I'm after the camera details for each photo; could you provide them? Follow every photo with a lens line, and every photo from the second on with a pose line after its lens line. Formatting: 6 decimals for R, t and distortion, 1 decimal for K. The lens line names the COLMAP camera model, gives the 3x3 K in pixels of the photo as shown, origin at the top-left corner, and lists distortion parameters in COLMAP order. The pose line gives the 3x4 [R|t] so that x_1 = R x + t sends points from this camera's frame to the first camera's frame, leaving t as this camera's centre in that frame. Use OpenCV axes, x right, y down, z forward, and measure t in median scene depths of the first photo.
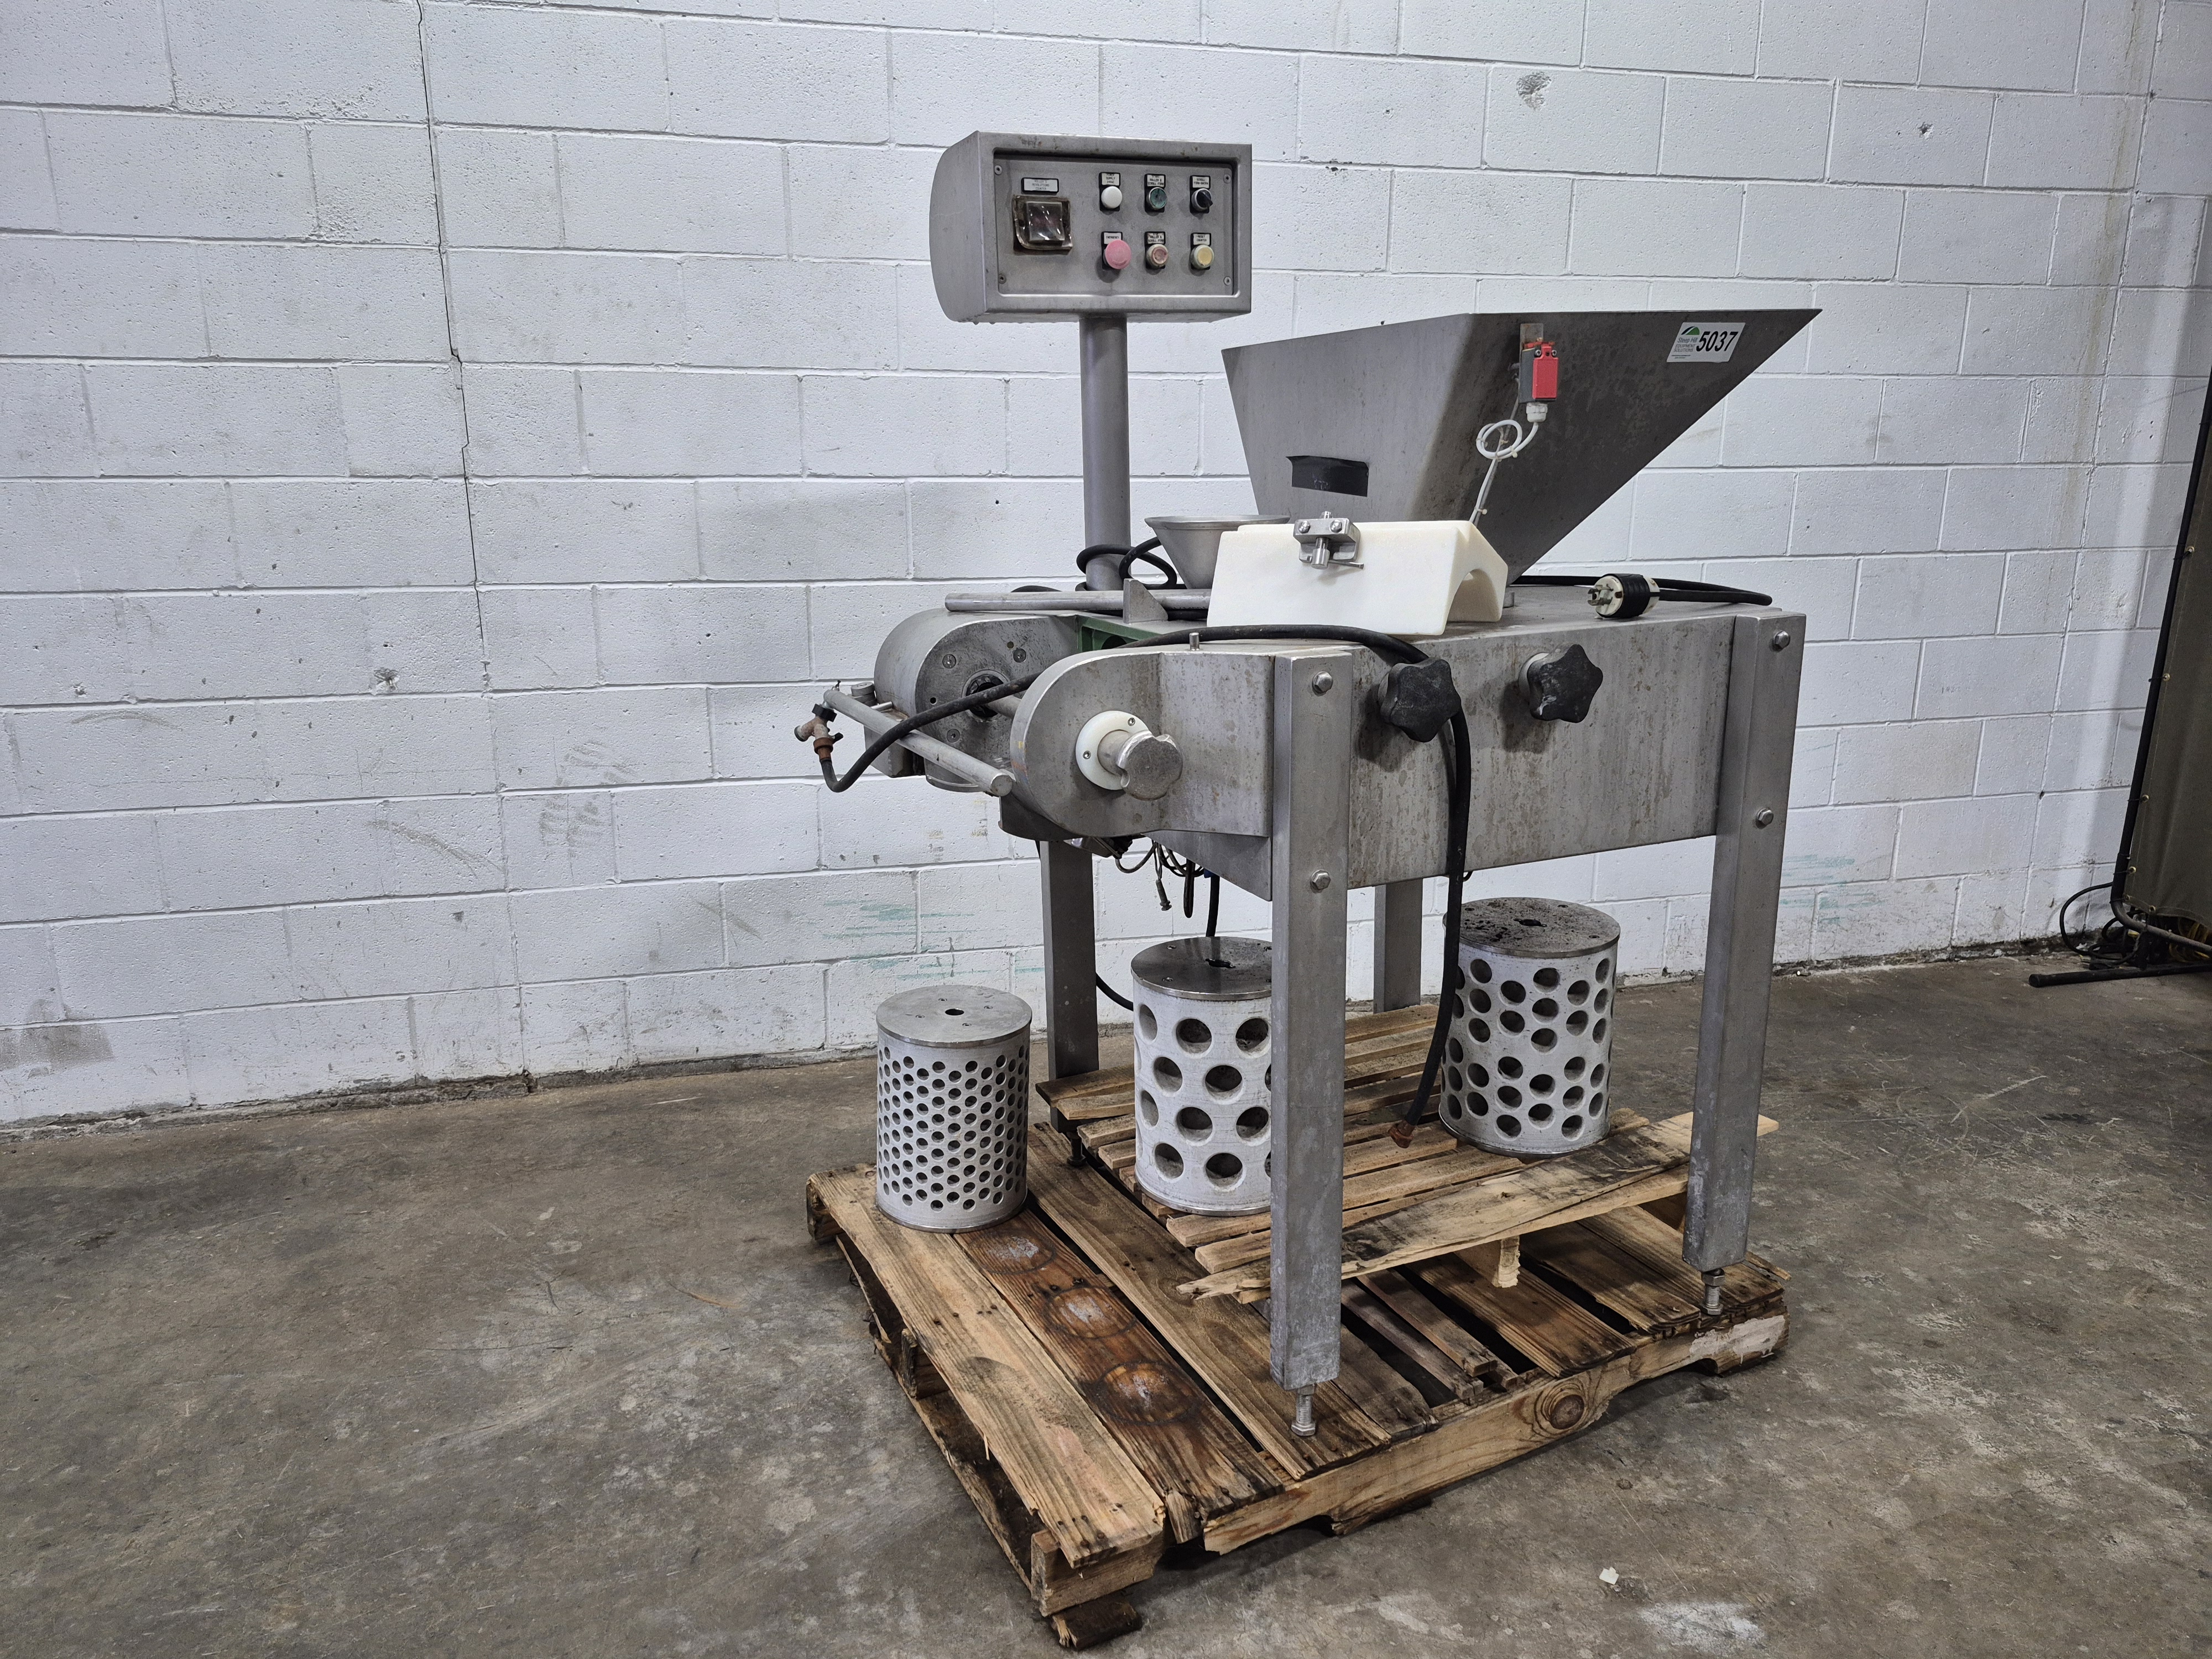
lens RADIAL K [[1503.1, 0, 1085.7], [0, 1503.1, 837.6], [0, 0, 1]] dist [0.081817, -0.087962]
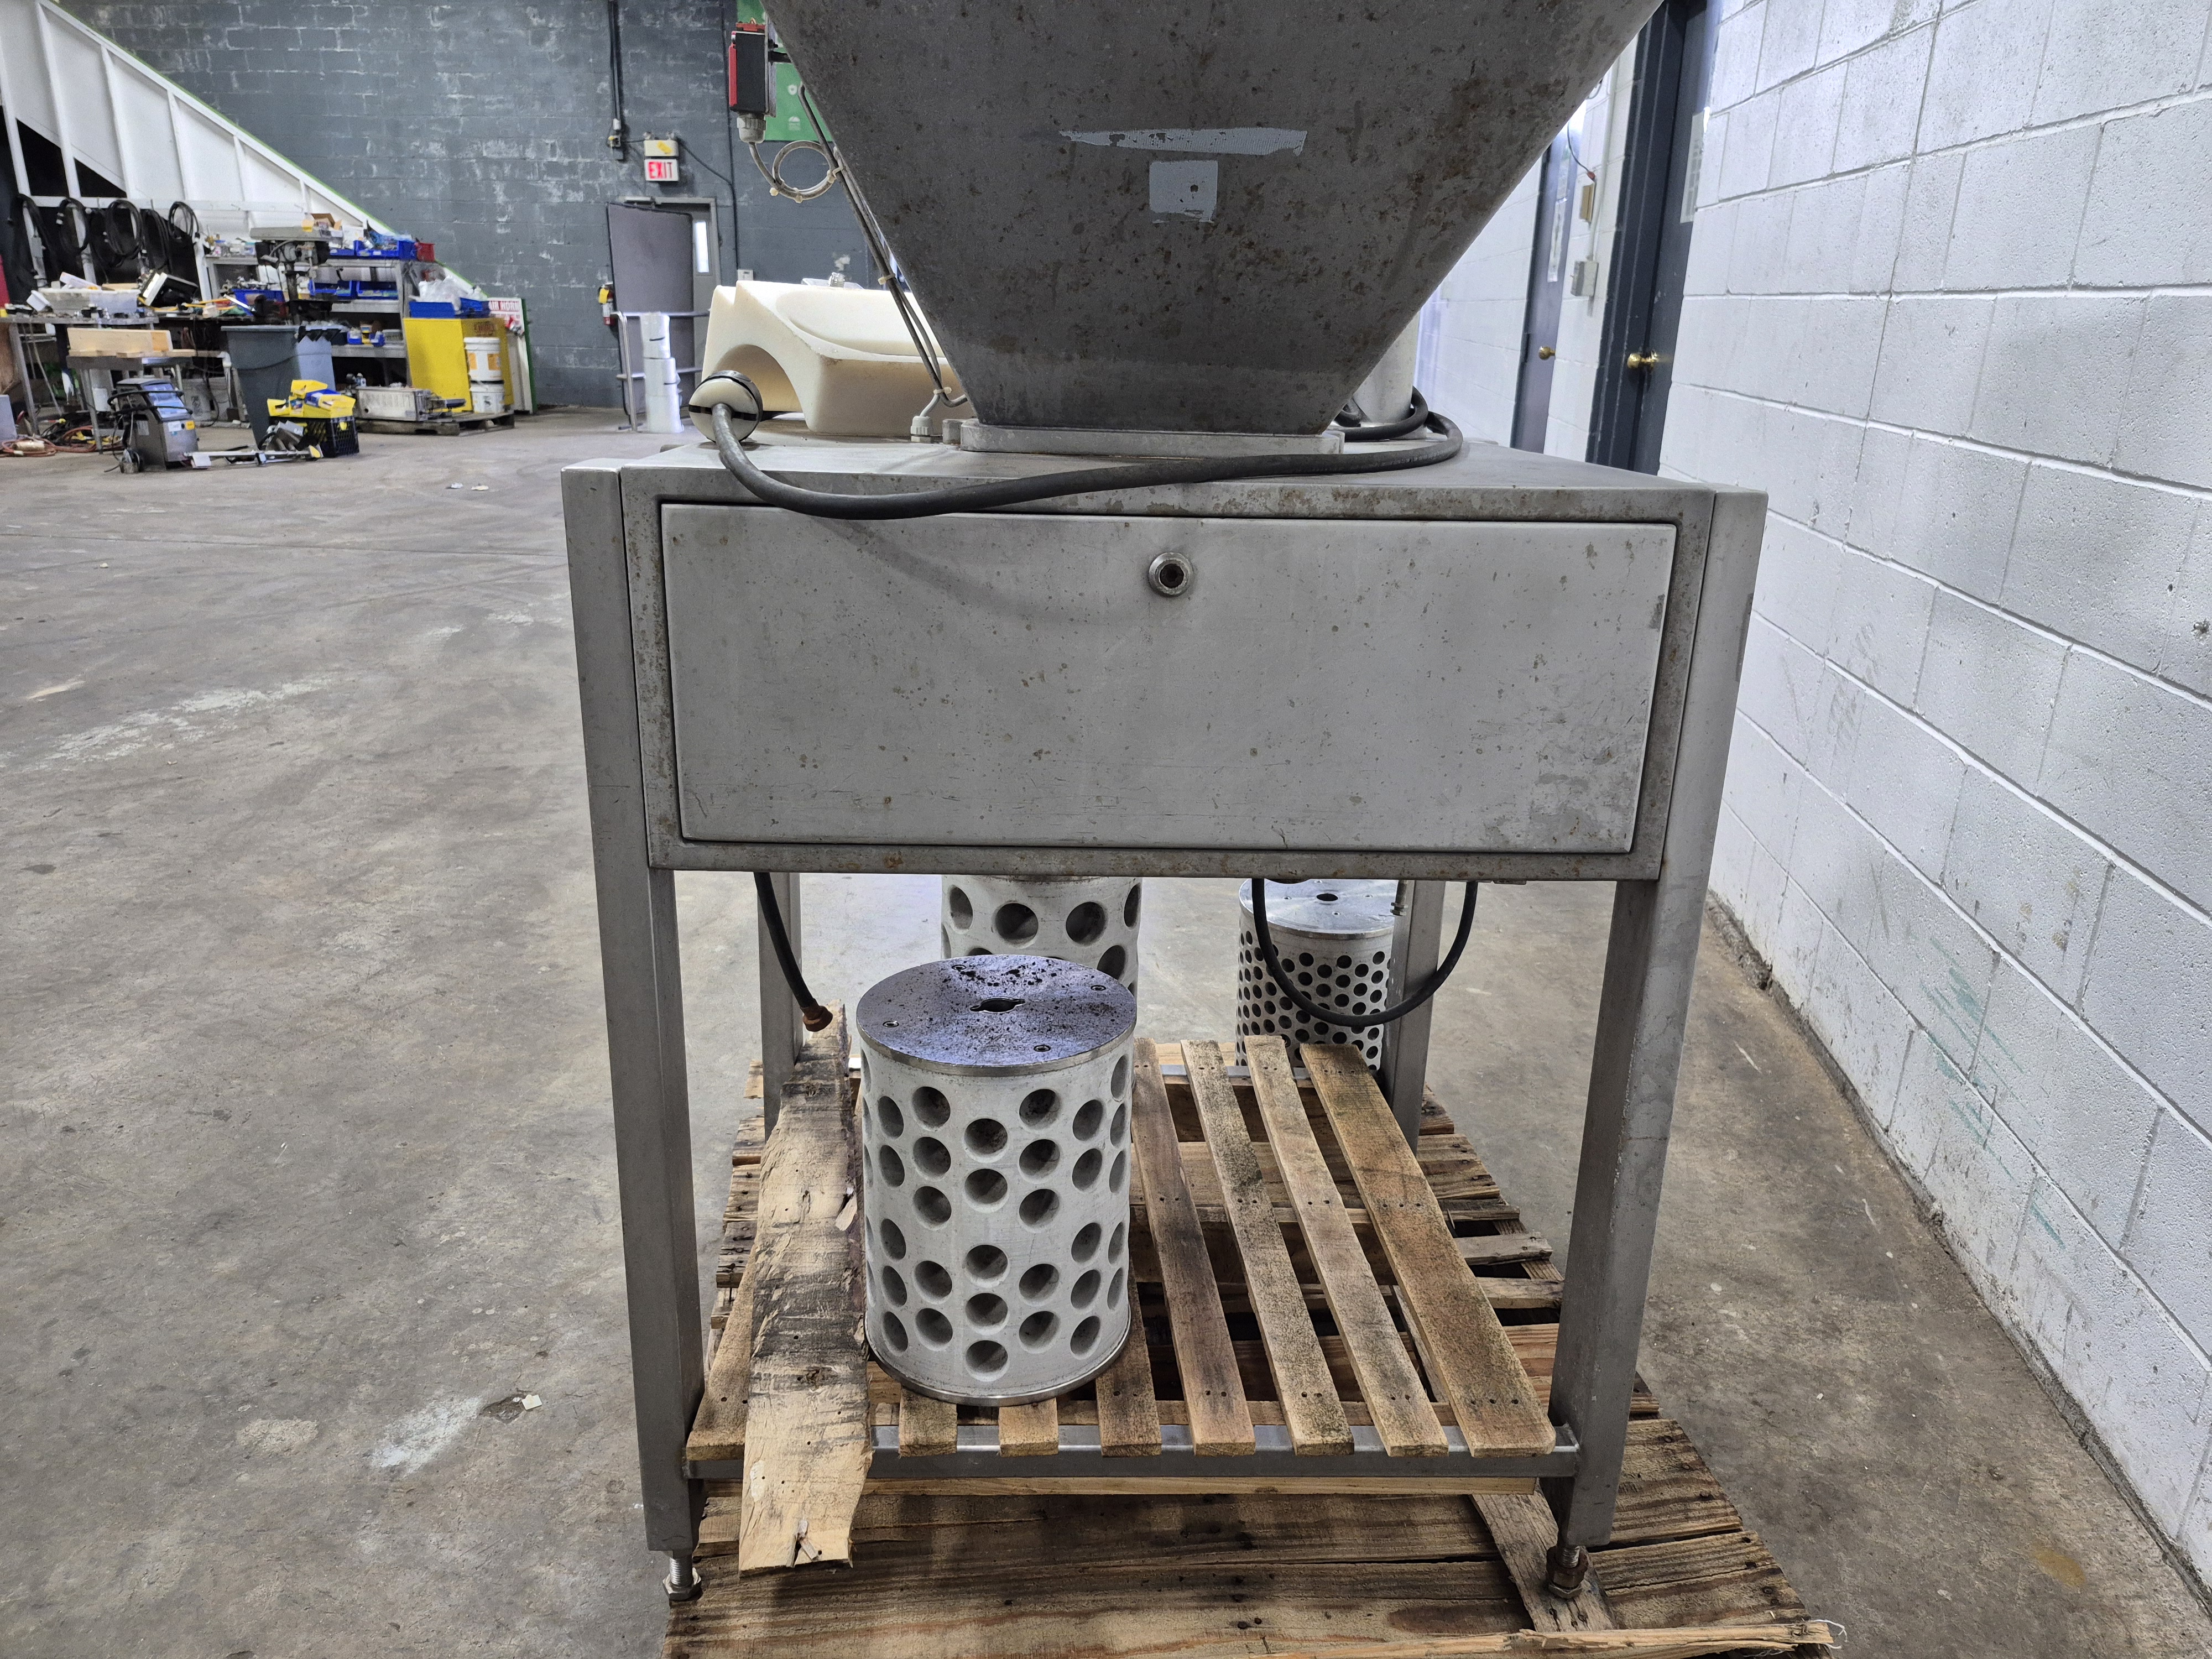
lens RADIAL K [[1517.4, 0, 1105.9], [0, 1517.4, 836.3], [0, 0, 1]] dist [0.066781, -0.074850]
pose [[-0.337786, 0.305618, -0.890224, 0.803274], [-0.251467, 0.882131, 0.398257, -0.259132], [0.907009, 0.358388, -0.221119, 1.165178]]
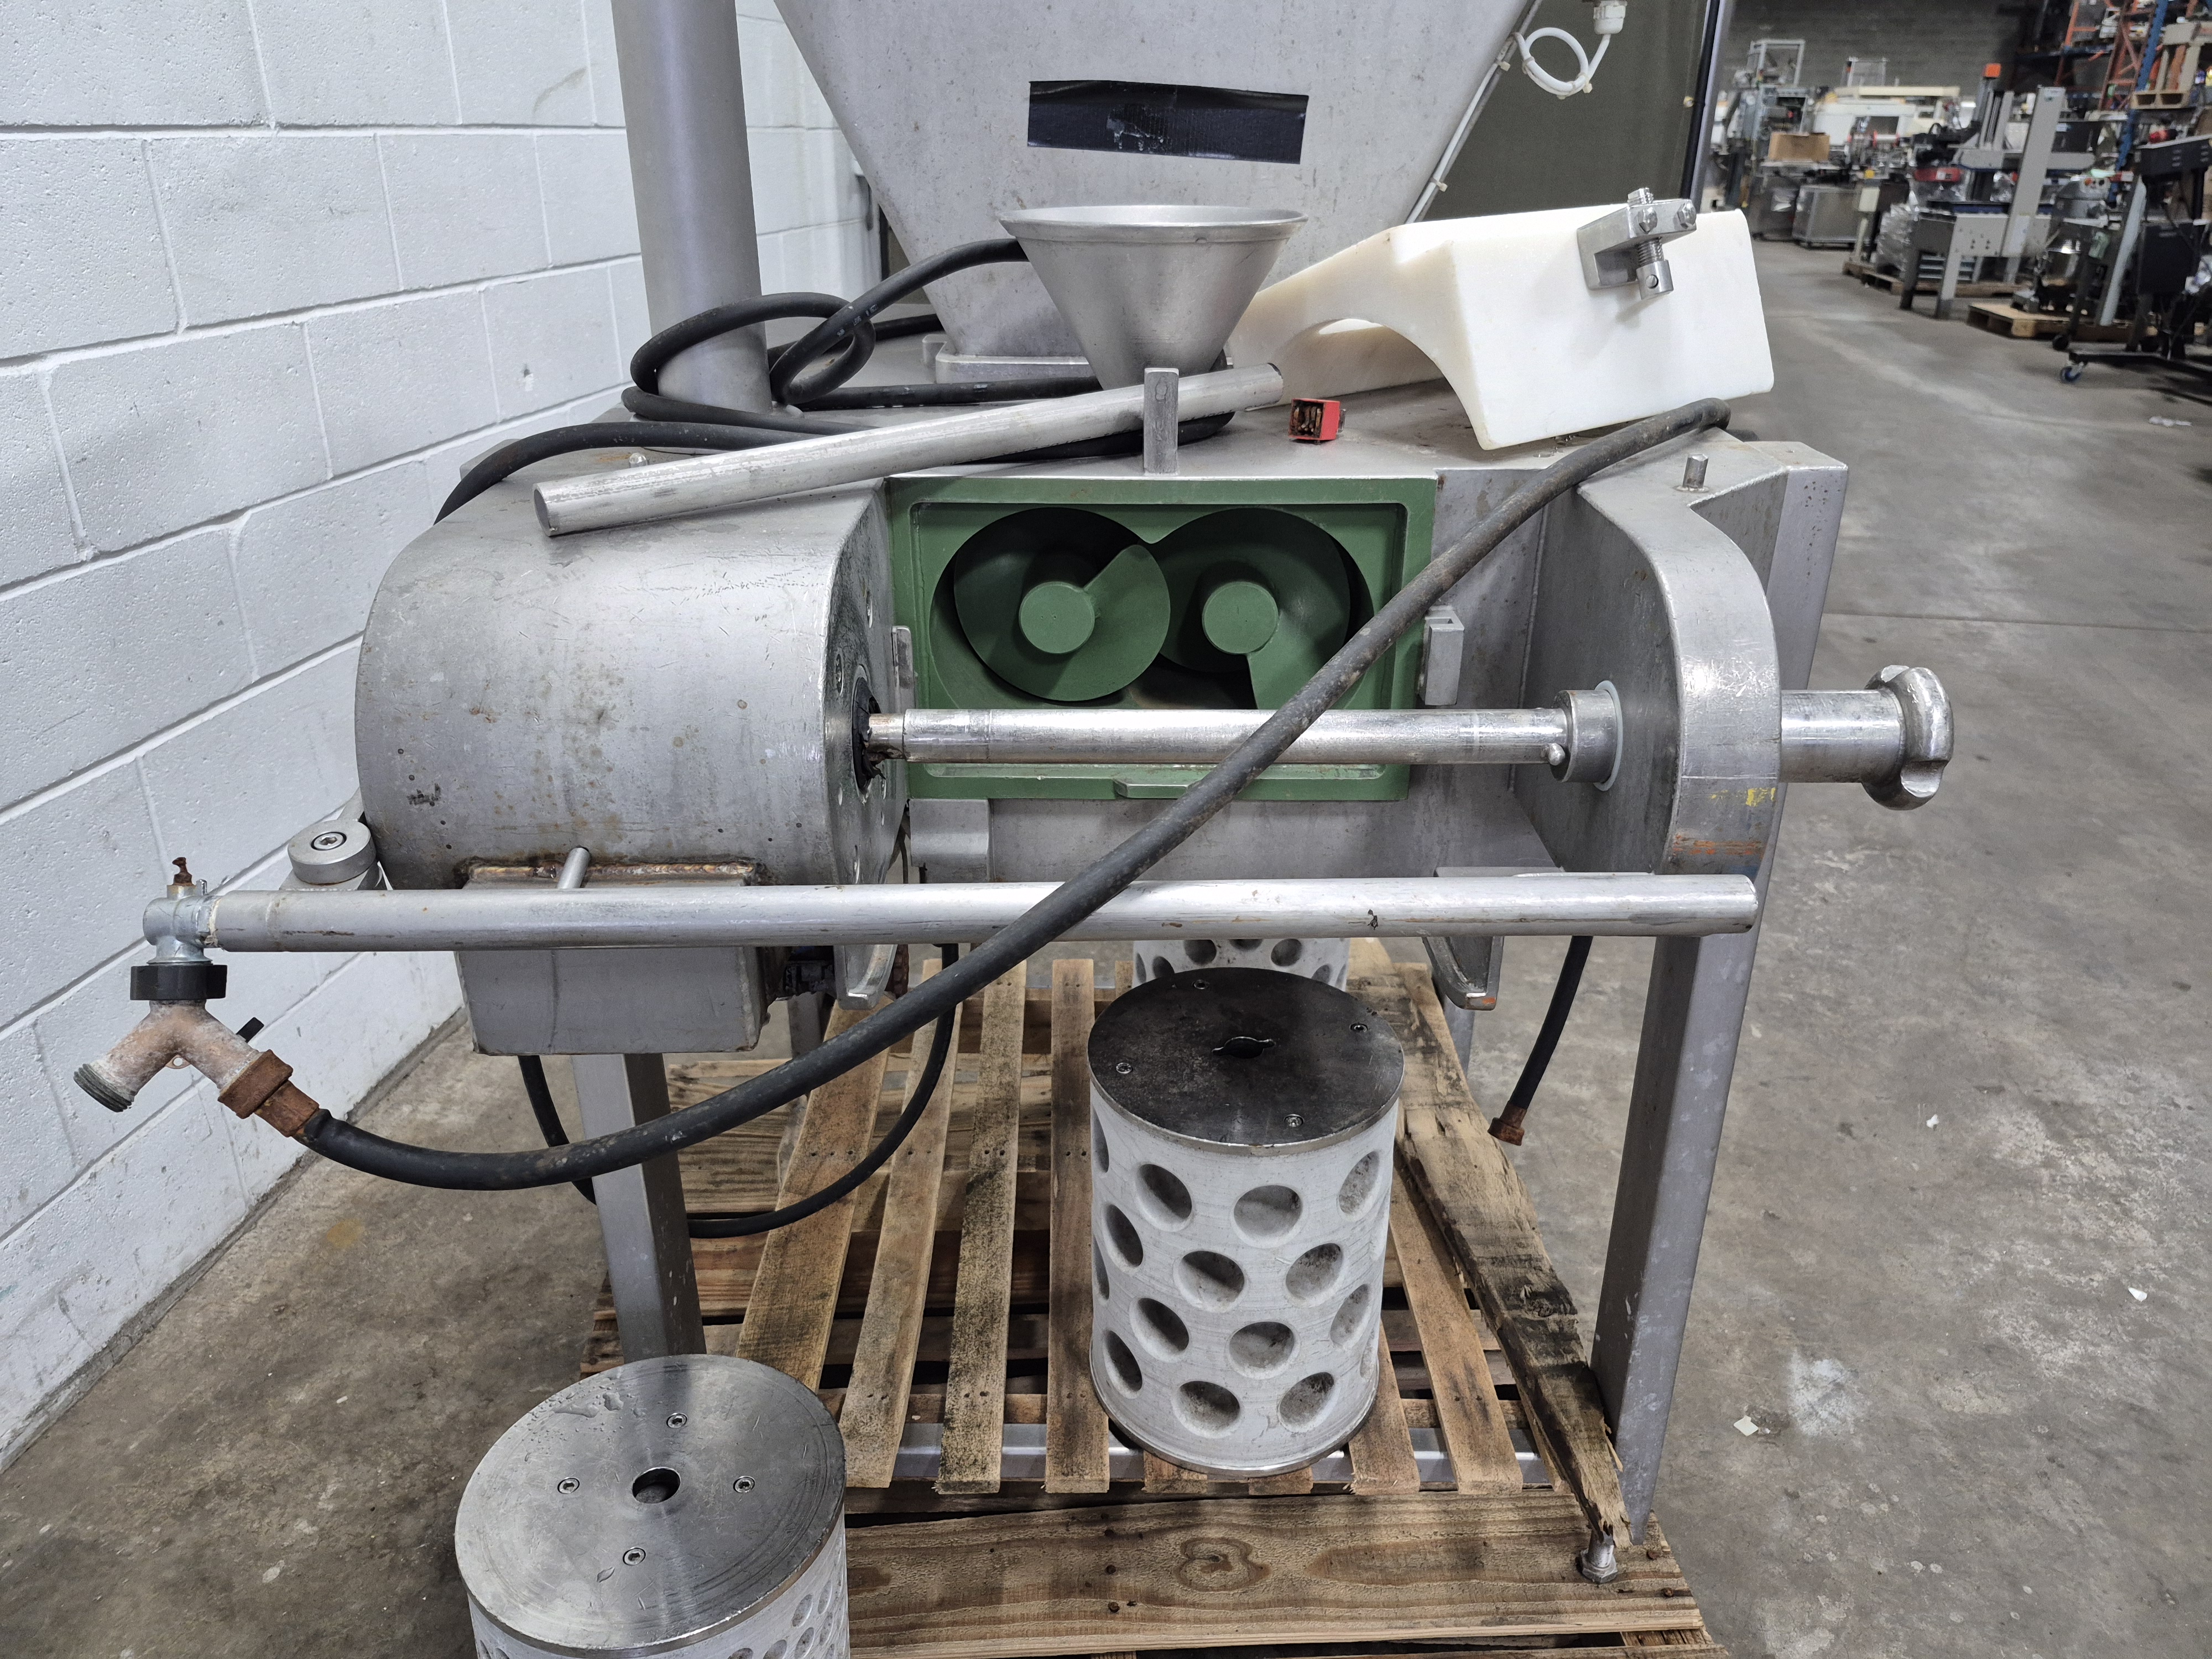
lens RADIAL K [[1562.2, 0, 1106.0], [0, 1562.2, 829.5], [0, 0, 1]] dist [0.024059, -0.020703]
pose [[0.376036, -0.365298, 0.851560, -0.381703], [0.216574, 0.928205, 0.302541, -0.170060], [-0.900940, 0.070659, 0.428153, 0.754312]]
